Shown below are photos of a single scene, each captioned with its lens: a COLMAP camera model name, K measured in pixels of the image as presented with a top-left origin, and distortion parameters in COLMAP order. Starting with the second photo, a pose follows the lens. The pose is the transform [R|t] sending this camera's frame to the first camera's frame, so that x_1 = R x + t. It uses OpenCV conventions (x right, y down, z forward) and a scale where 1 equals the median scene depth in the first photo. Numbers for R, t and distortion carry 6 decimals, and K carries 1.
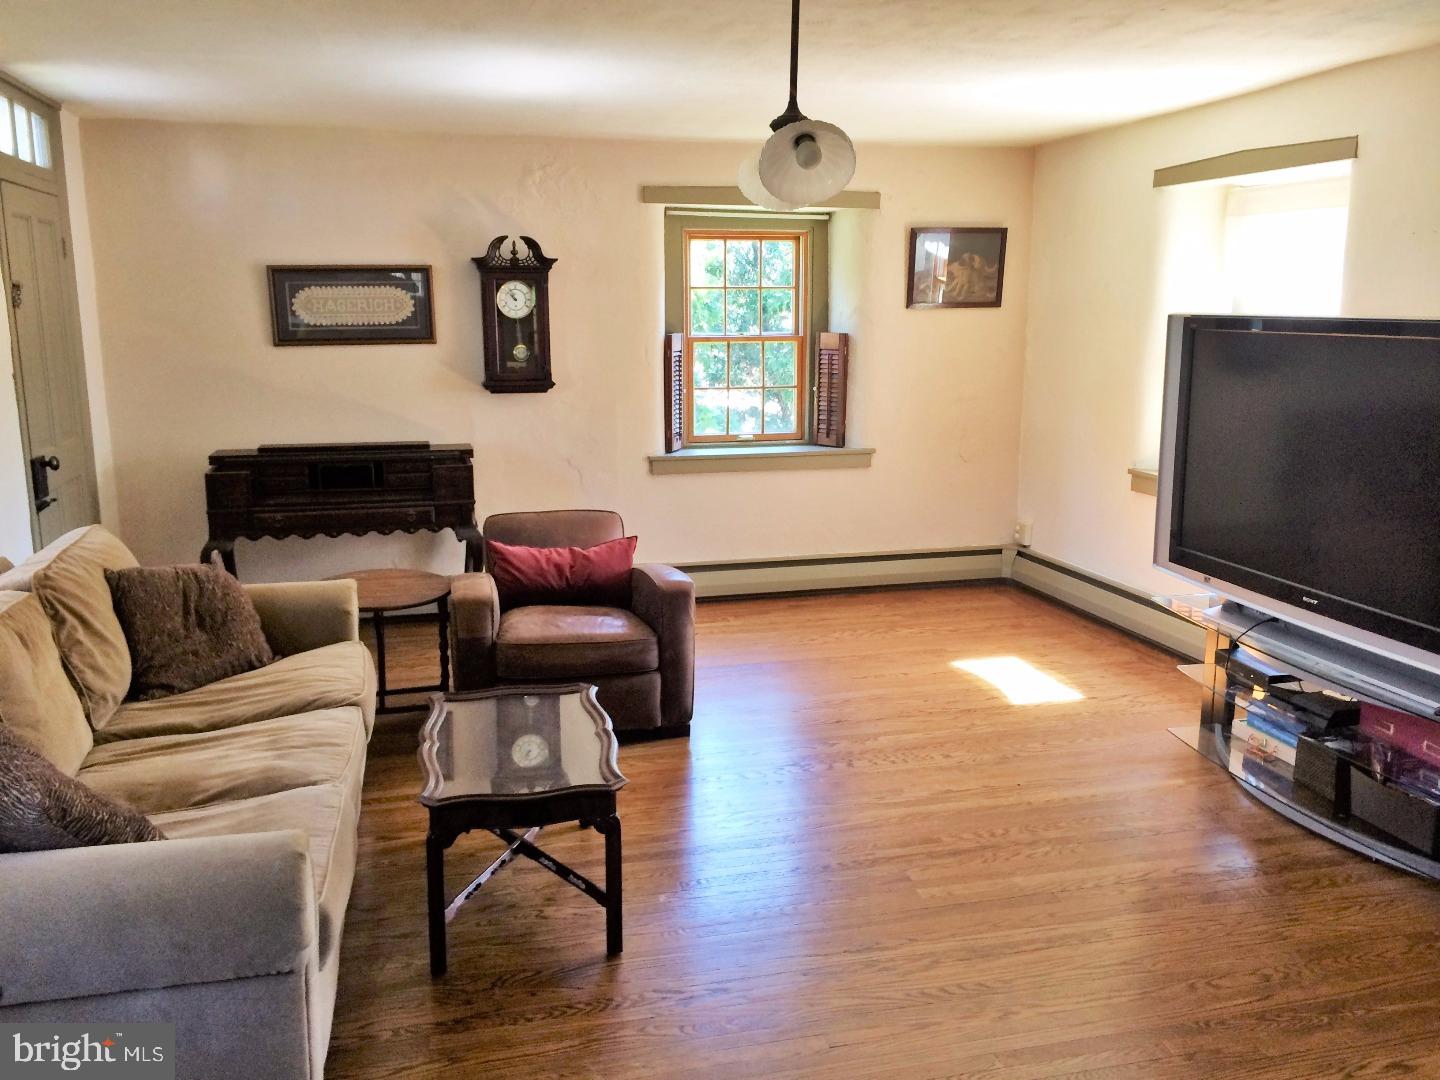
lens RADIAL K [[1231.1, 0, 720.0], [0, 1231.1, 537.0], [0, 0, 1]] dist [0.074826, -0.089326]
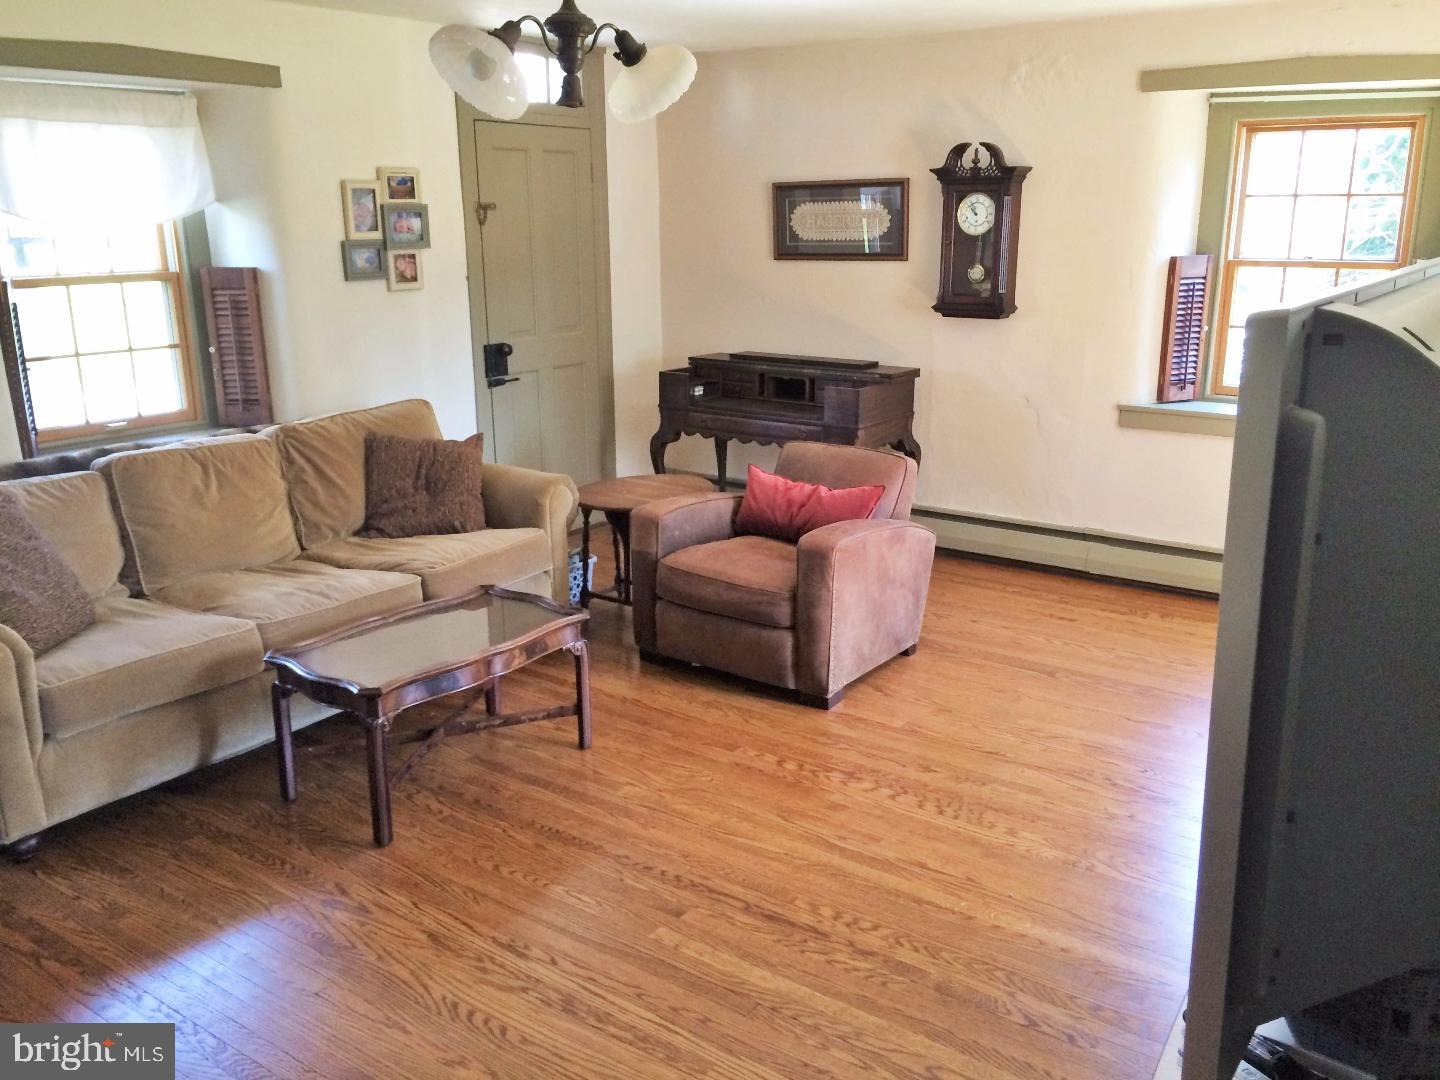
lens RADIAL K [[1231.1, 0, 722.8], [0, 1231.1, 540.8], [0, 0, 1]] dist [0.074826, -0.089326]
pose [[0.645357, 0.198933, -0.737523, 0.440983], [-0.142336, 0.979902, 0.139762, -0.058914], [0.750503, 0.014779, 0.660702, 0.267687]]
